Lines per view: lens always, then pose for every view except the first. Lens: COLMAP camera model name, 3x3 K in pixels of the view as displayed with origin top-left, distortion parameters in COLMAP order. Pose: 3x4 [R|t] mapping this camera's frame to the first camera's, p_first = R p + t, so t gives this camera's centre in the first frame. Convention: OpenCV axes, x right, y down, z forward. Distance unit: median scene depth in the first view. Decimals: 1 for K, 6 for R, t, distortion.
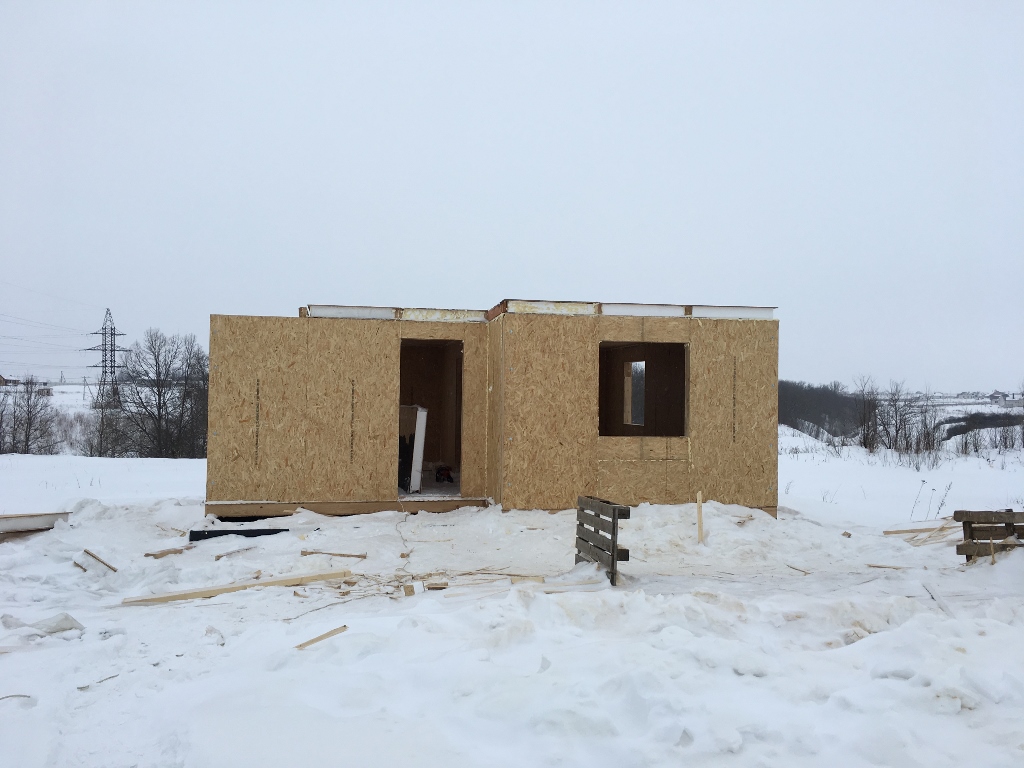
lens RADIAL K [[866.6, 0, 512.0], [0, 866.6, 384.0], [0, 0, 1]] dist [0.080430, -0.096247]
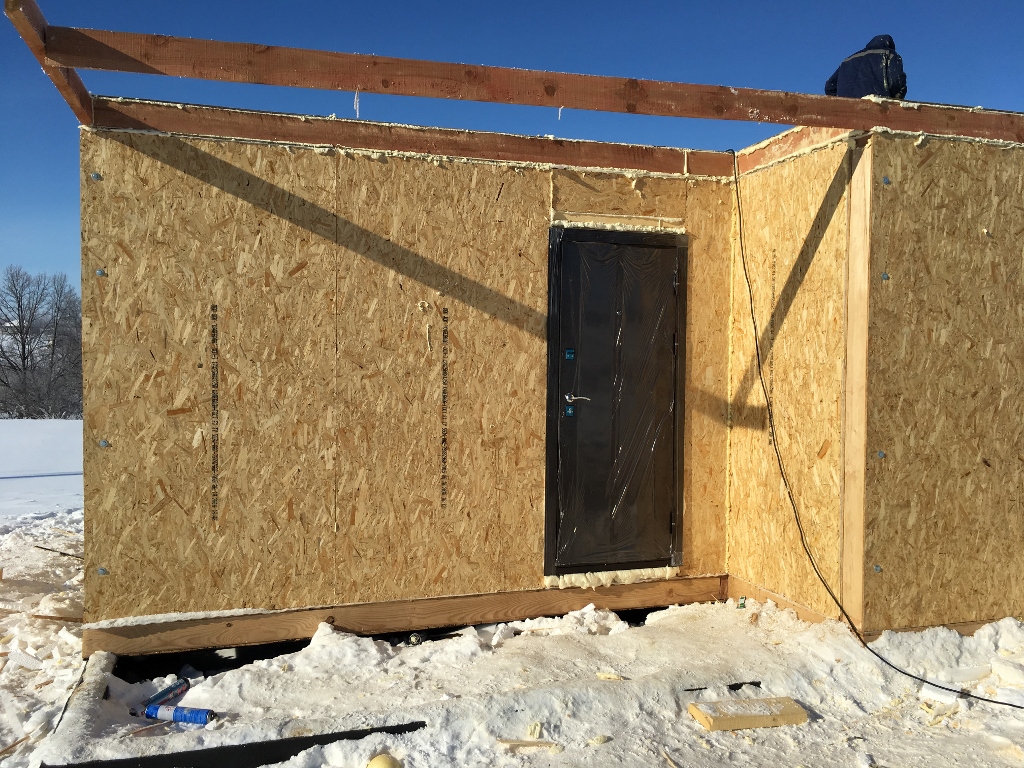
lens RADIAL K [[866.6, 0, 512.0], [0, 866.6, 384.0], [0, 0, 1]] dist [0.080430, -0.096247]
pose [[0.992930, -0.006992, 0.118493, -0.204965], [-0.000099, 0.998215, 0.059730, 0.006882], [-0.118699, -0.059319, 0.991157, 0.592074]]
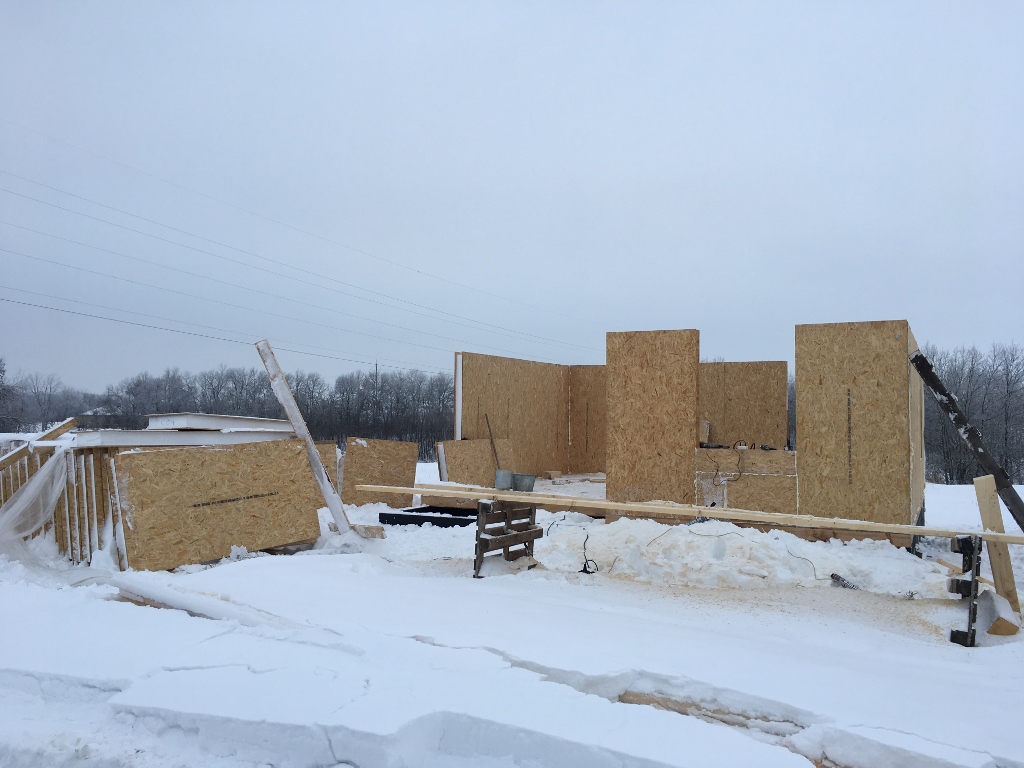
lens RADIAL K [[866.6, 0, 512.0], [0, 866.6, 384.0], [0, 0, 1]] dist [0.080430, -0.096247]
pose [[0.796524, -0.026661, -0.604018, 0.522584], [0.012143, 0.999531, -0.028106, 0.011457], [0.604485, 0.015052, 0.796475, 0.063582]]
